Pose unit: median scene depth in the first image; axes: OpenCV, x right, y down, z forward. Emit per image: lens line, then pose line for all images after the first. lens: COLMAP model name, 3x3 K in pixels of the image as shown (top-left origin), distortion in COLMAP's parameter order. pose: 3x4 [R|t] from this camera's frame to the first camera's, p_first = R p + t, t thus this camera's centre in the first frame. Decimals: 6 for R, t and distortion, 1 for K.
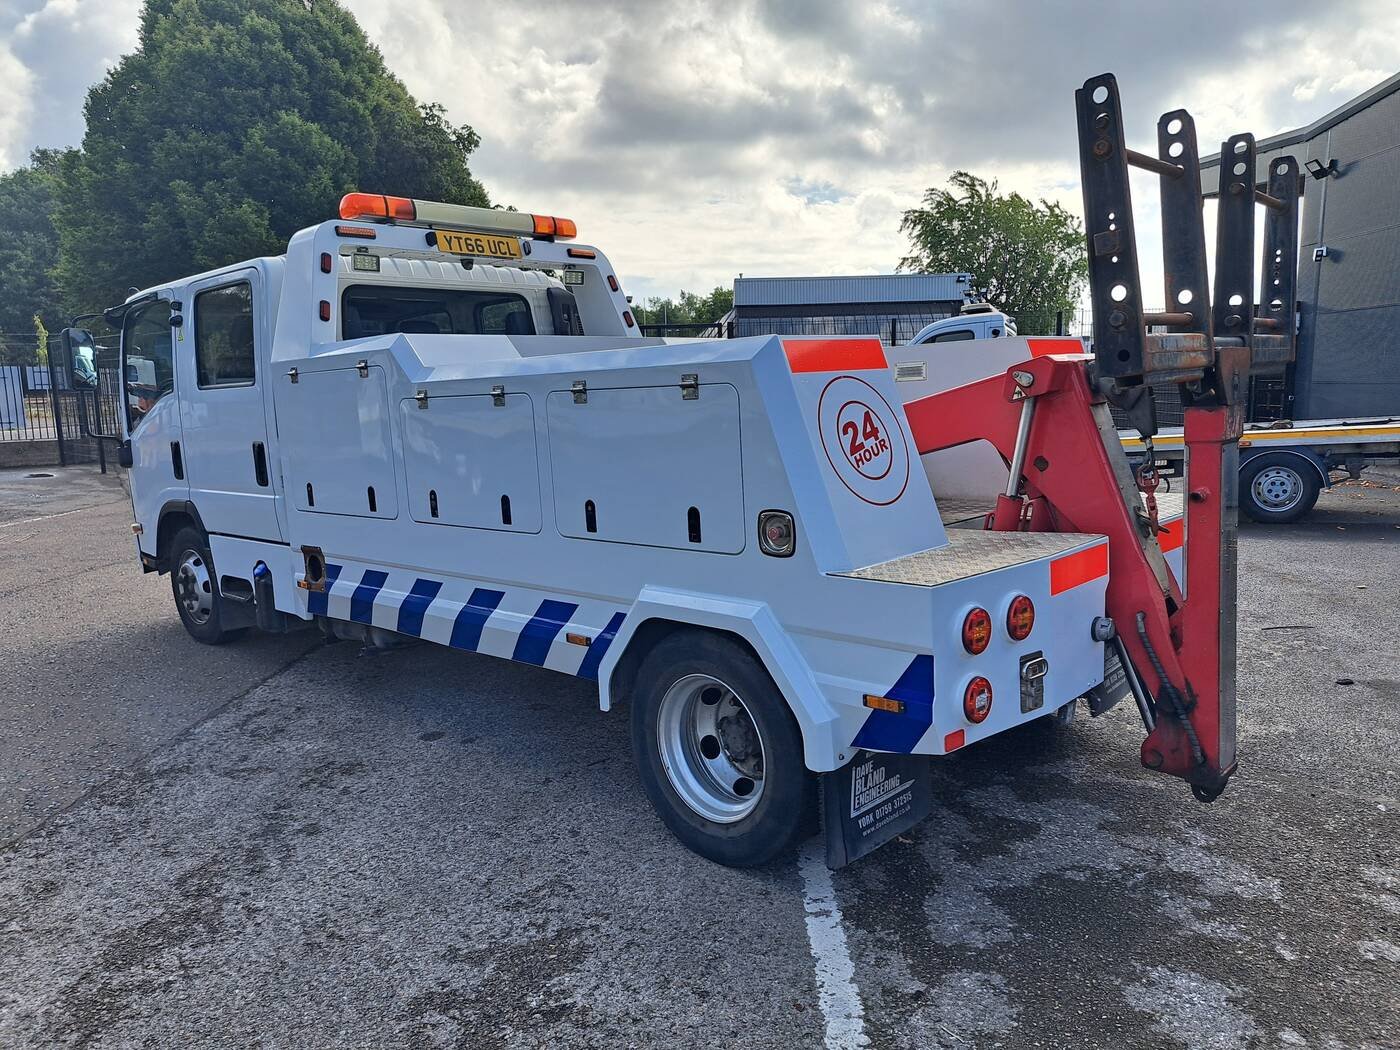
lens RADIAL K [[1033.2, 0, 705.0], [0, 1033.2, 528.1], [0, 0, 1]] dist [0.198414, -0.154510]
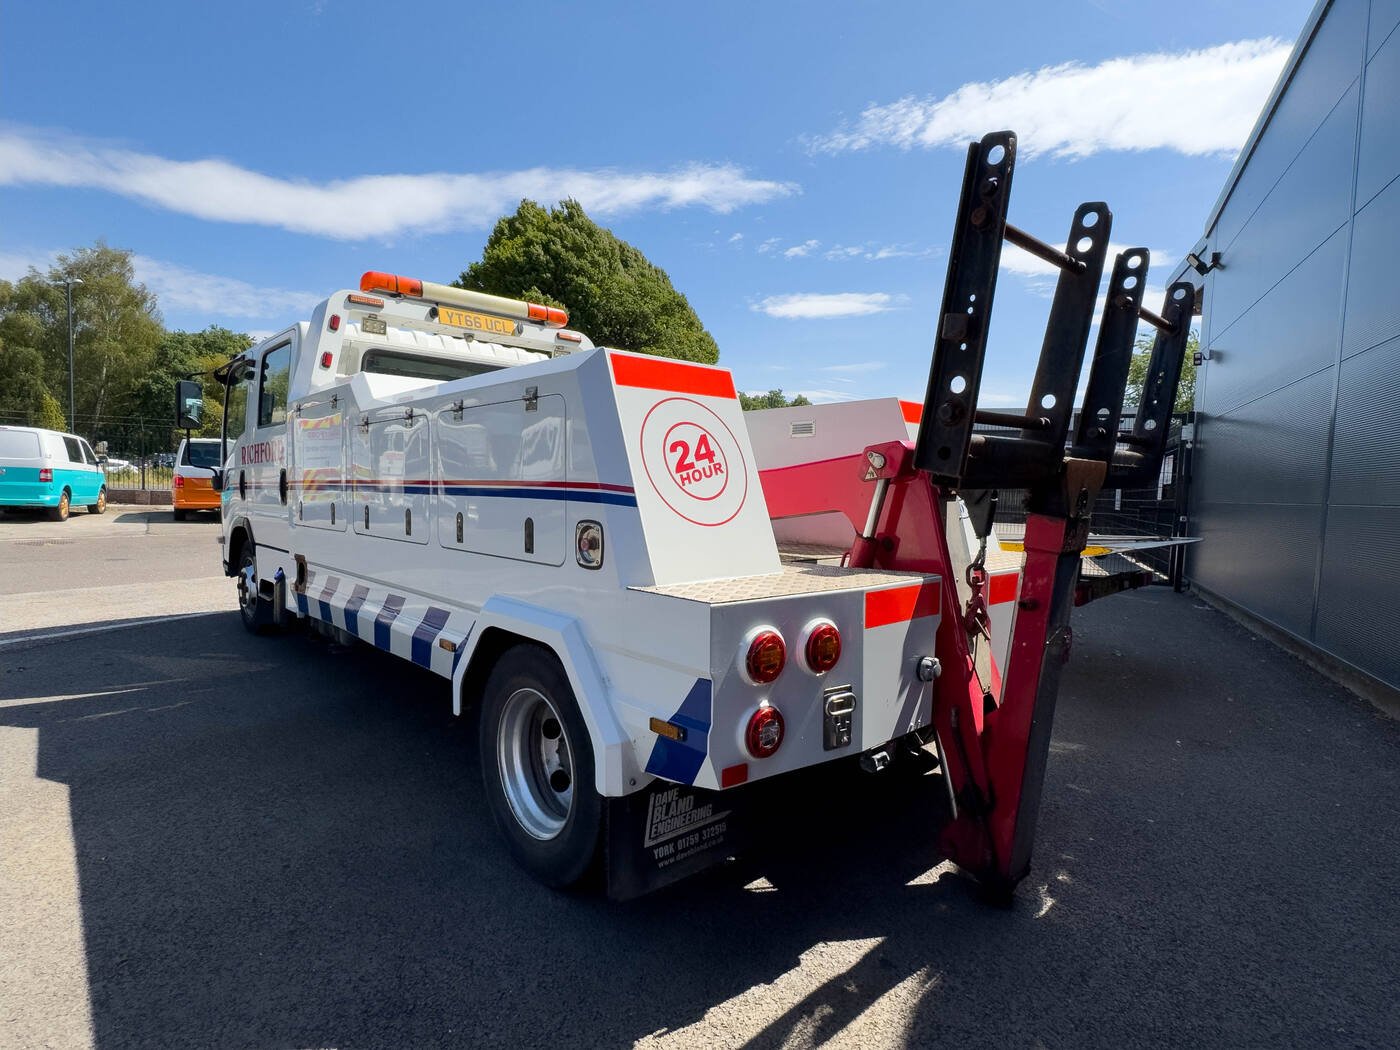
lens RADIAL K [[729.4, 0, 693.2], [0, 729.4, 549.4], [0, 0, 1]] dist [0.098569, 0.000082]
pose [[0.992990, 0.067138, -0.097275, 0.226646], [-0.072823, 0.995765, -0.056119, 0.039739], [0.093095, 0.062810, 0.993674, 0.312347]]
